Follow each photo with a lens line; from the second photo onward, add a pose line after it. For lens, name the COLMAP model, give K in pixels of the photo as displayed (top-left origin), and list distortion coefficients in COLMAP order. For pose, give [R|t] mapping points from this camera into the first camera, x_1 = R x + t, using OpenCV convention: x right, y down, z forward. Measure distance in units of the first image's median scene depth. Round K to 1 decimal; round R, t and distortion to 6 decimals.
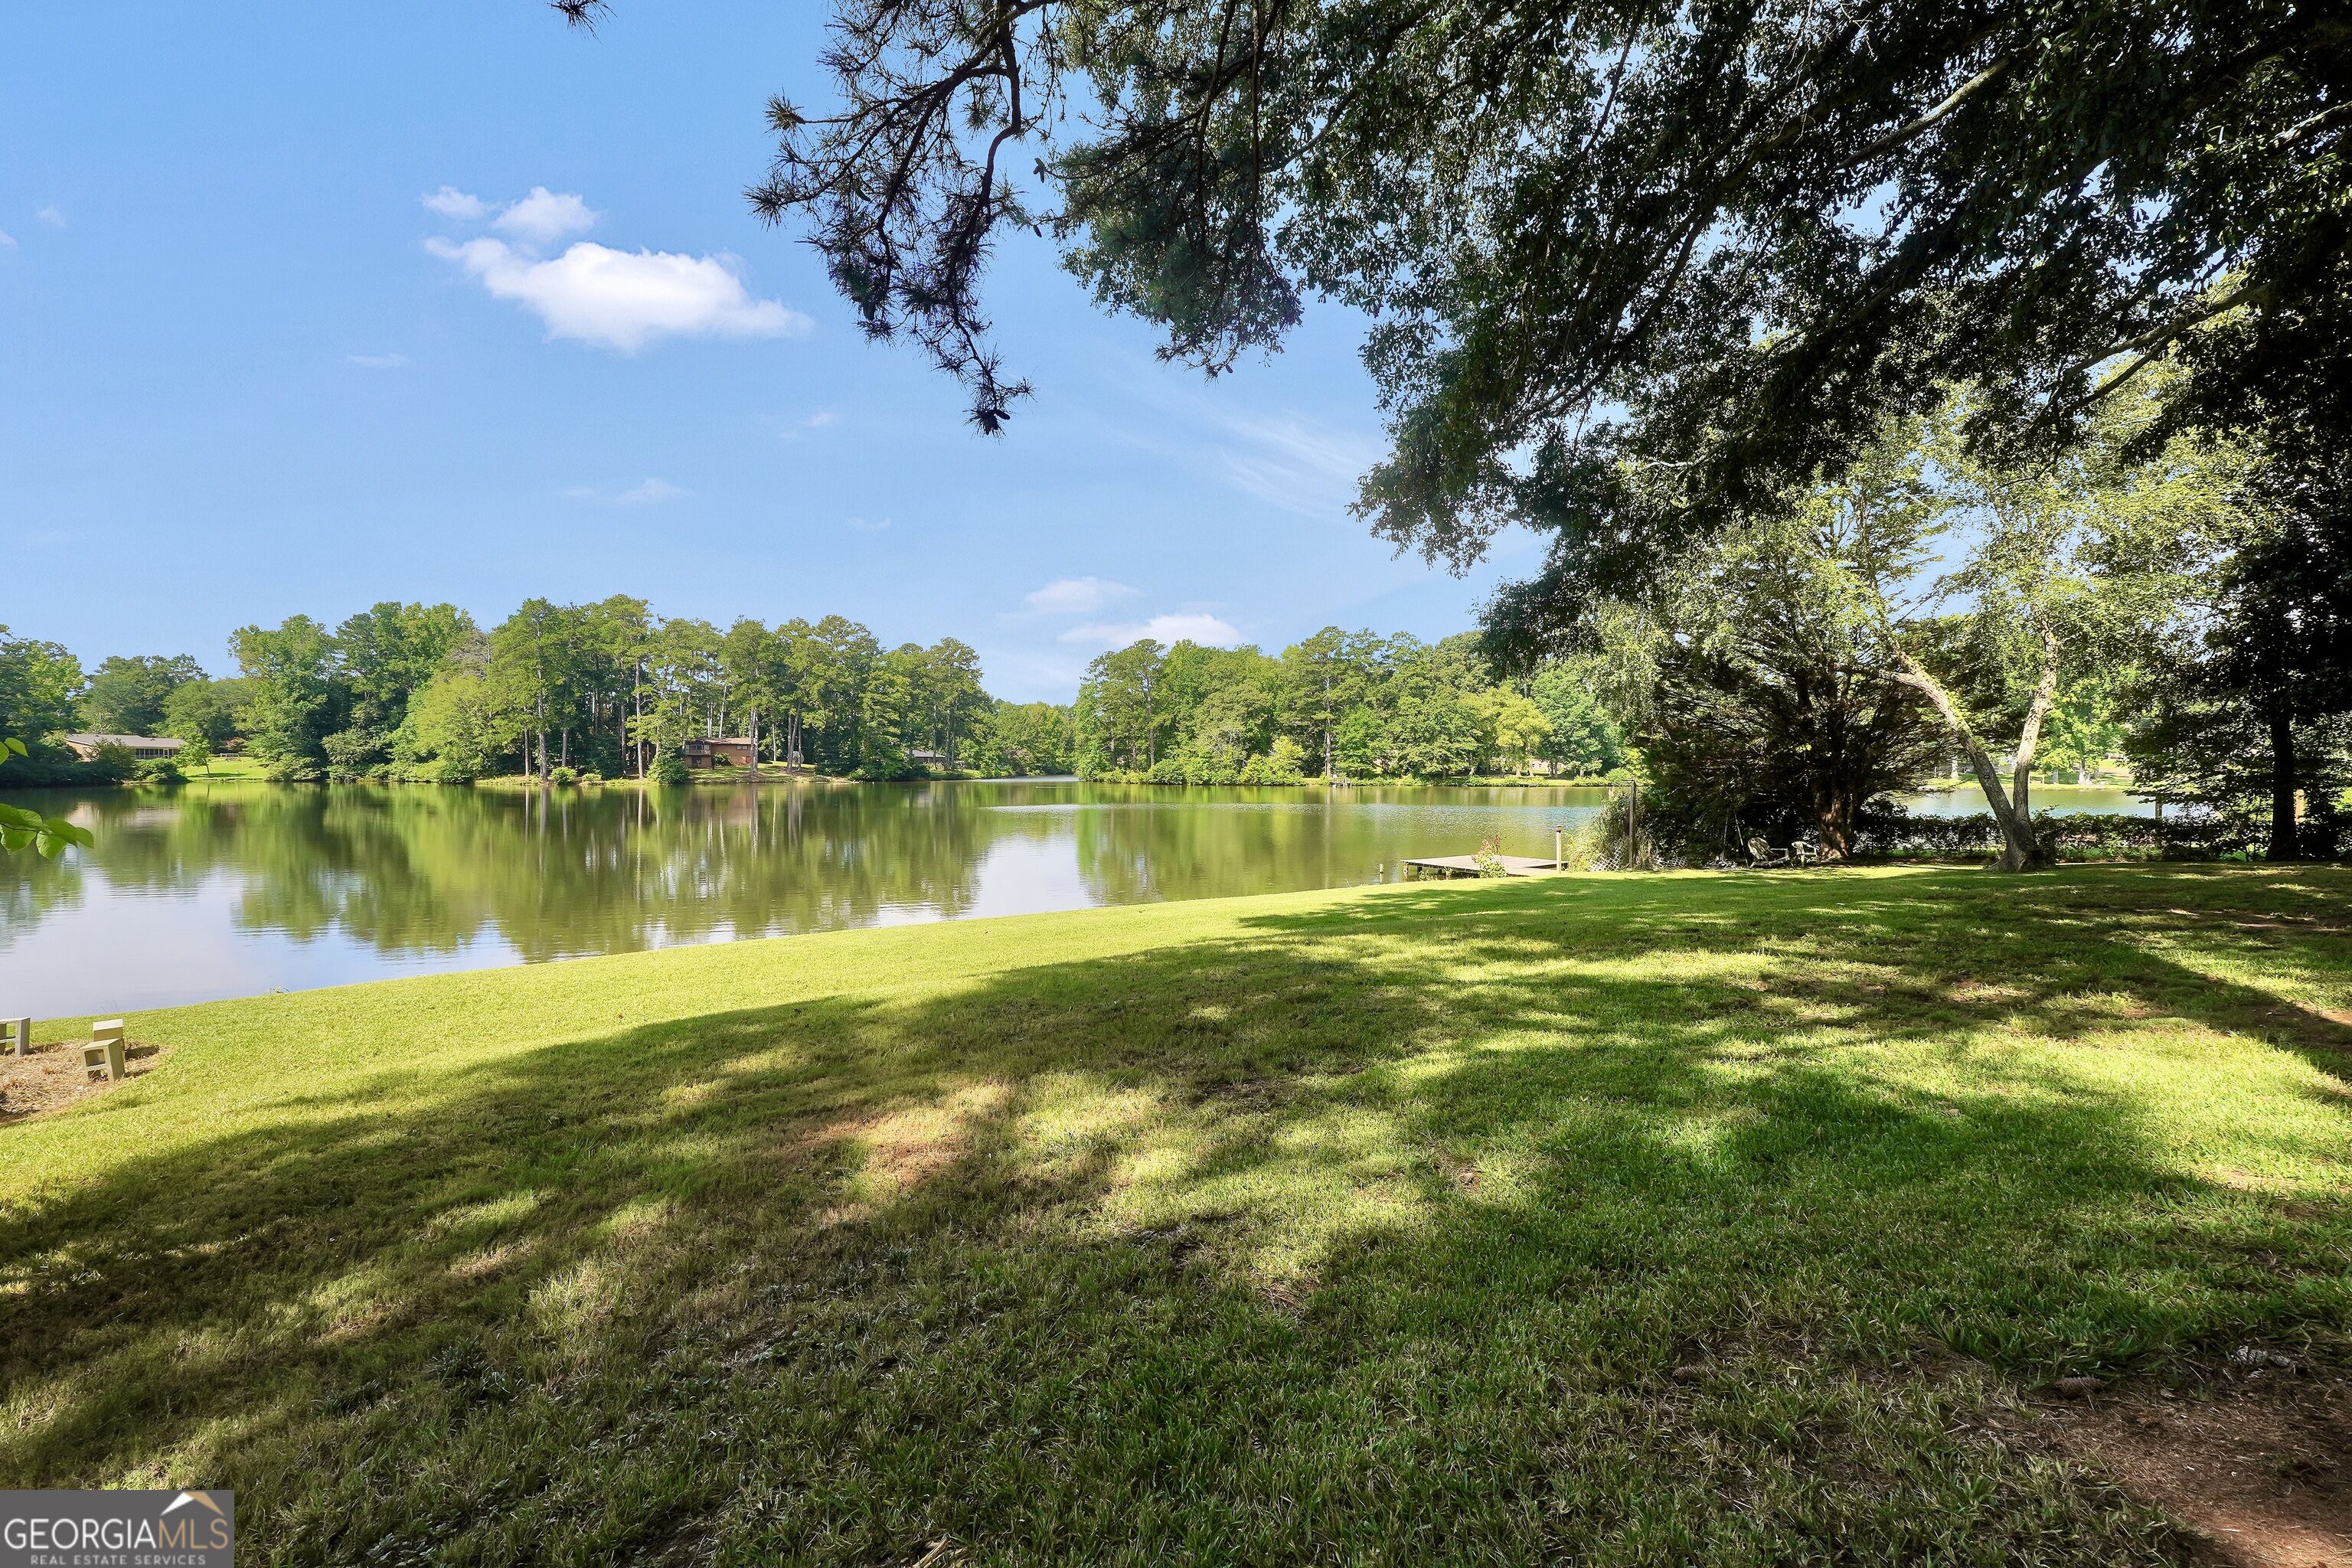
lens RADIAL K [[978.9, 0, 1175.7], [0, 978.9, 778.2], [0, 0, 1]] dist [-0.015181, 0.006054]
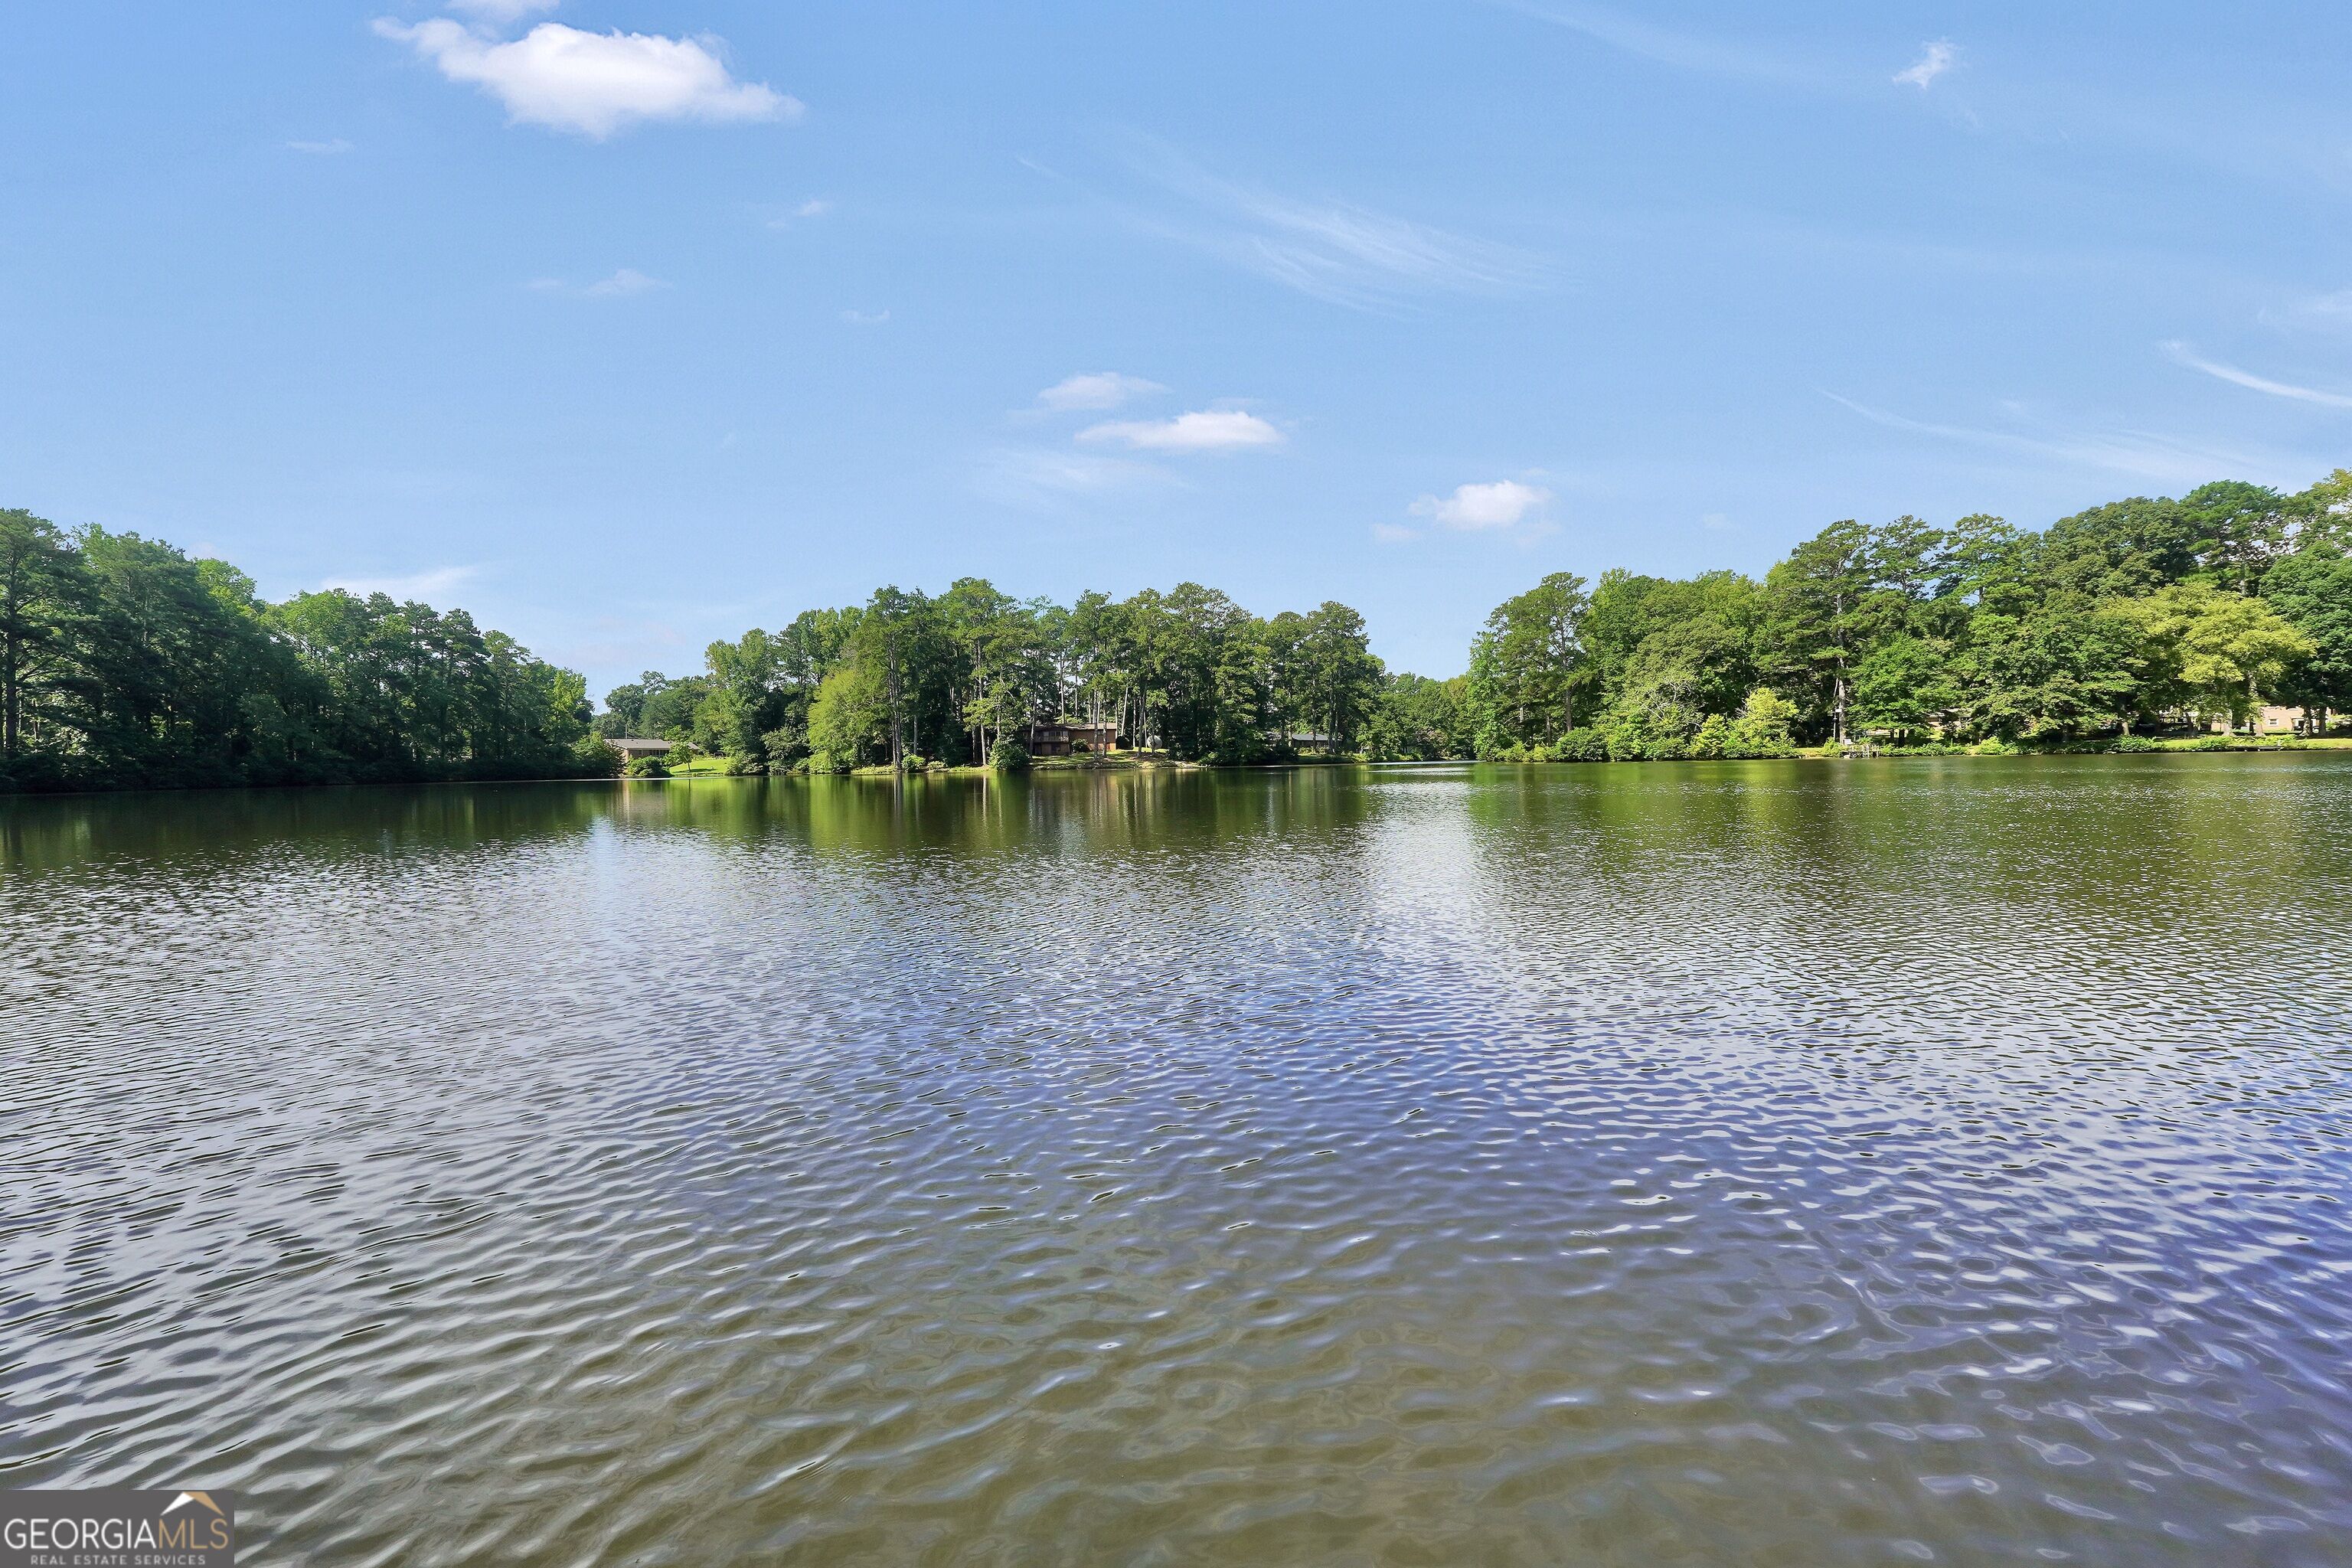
lens RADIAL K [[978.9, 0, 1175.7], [0, 978.9, 778.2], [0, 0, 1]] dist [-0.015181, 0.006054]
pose [[0.890525, -0.013785, -0.454725, 0.053234], [0.016907, 0.999853, 0.002800, 0.011951], [0.454619, -0.010182, 0.890628, 0.200333]]
